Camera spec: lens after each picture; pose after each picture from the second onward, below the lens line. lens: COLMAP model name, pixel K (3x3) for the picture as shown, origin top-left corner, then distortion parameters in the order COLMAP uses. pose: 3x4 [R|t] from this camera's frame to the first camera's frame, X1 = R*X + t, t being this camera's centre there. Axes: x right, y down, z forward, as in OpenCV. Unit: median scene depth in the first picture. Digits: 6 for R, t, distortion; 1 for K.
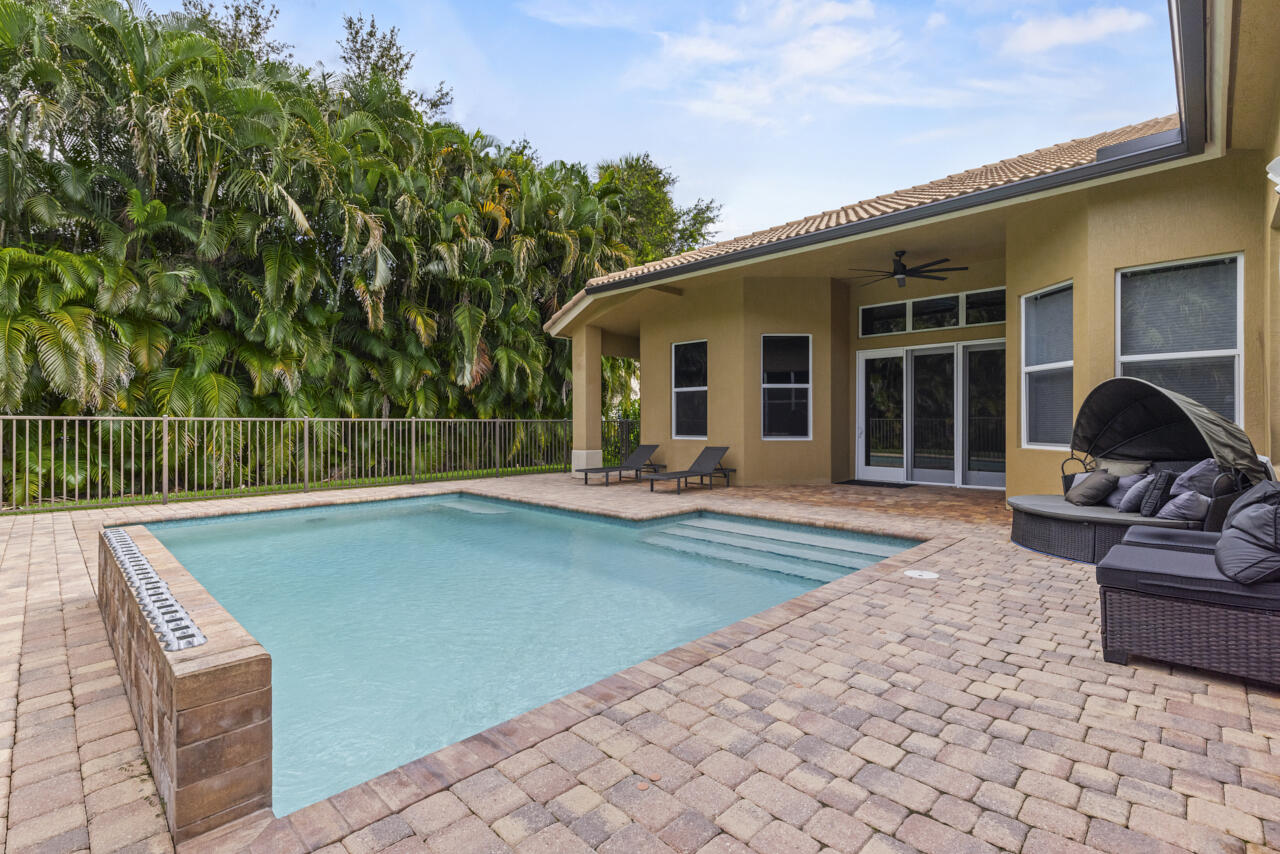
lens RADIAL K [[580.1, 0, 665.9], [0, 580.1, 423.0], [0, 0, 1]] dist [0.004963, -0.001054]
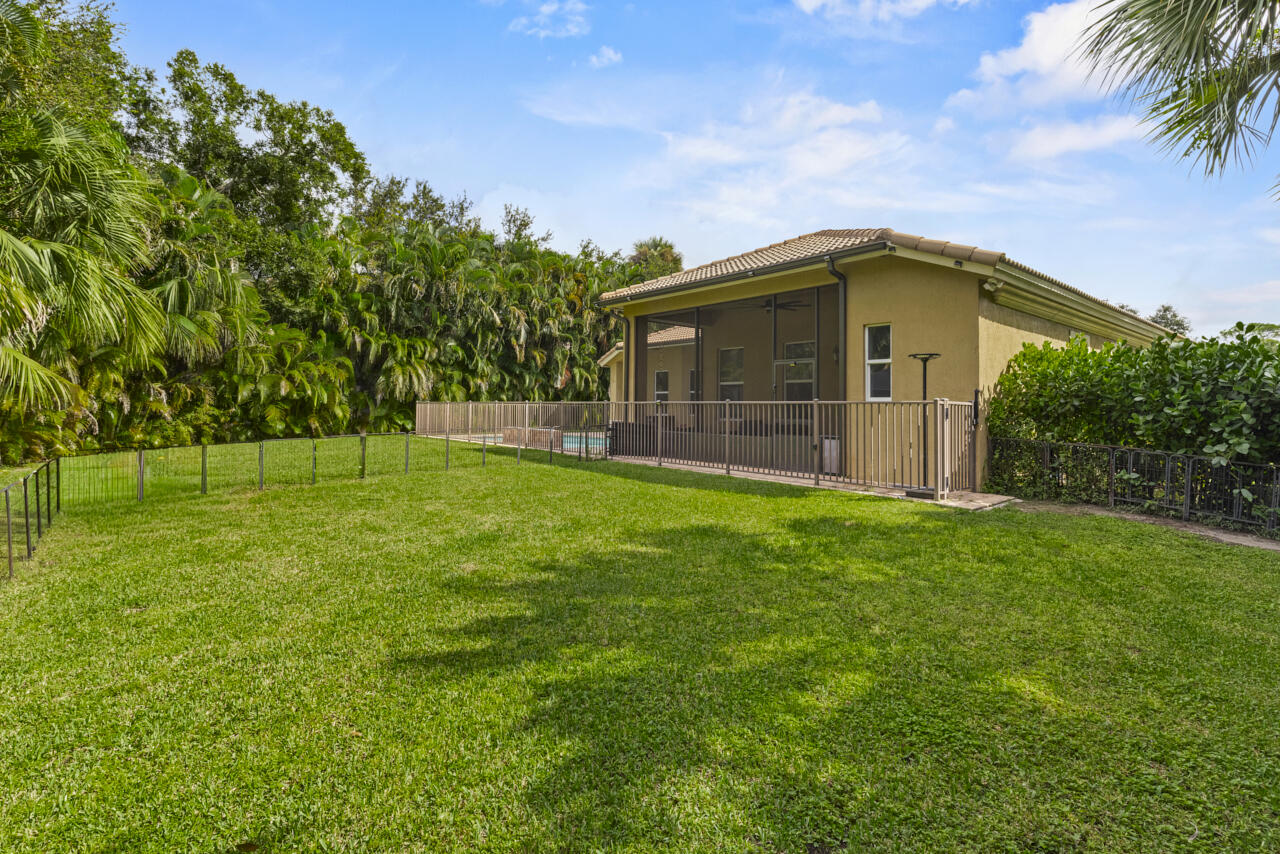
lens RADIAL K [[580.1, 0, 650.9], [0, 580.1, 384.5], [0, 0, 1]] dist [0.004963, -0.001054]
pose [[0.991925, 0.006294, -0.126673, 0.242241], [-0.011498, 0.999118, -0.040393, 0.001622], [0.126307, 0.041524, 0.991122, -1.033555]]
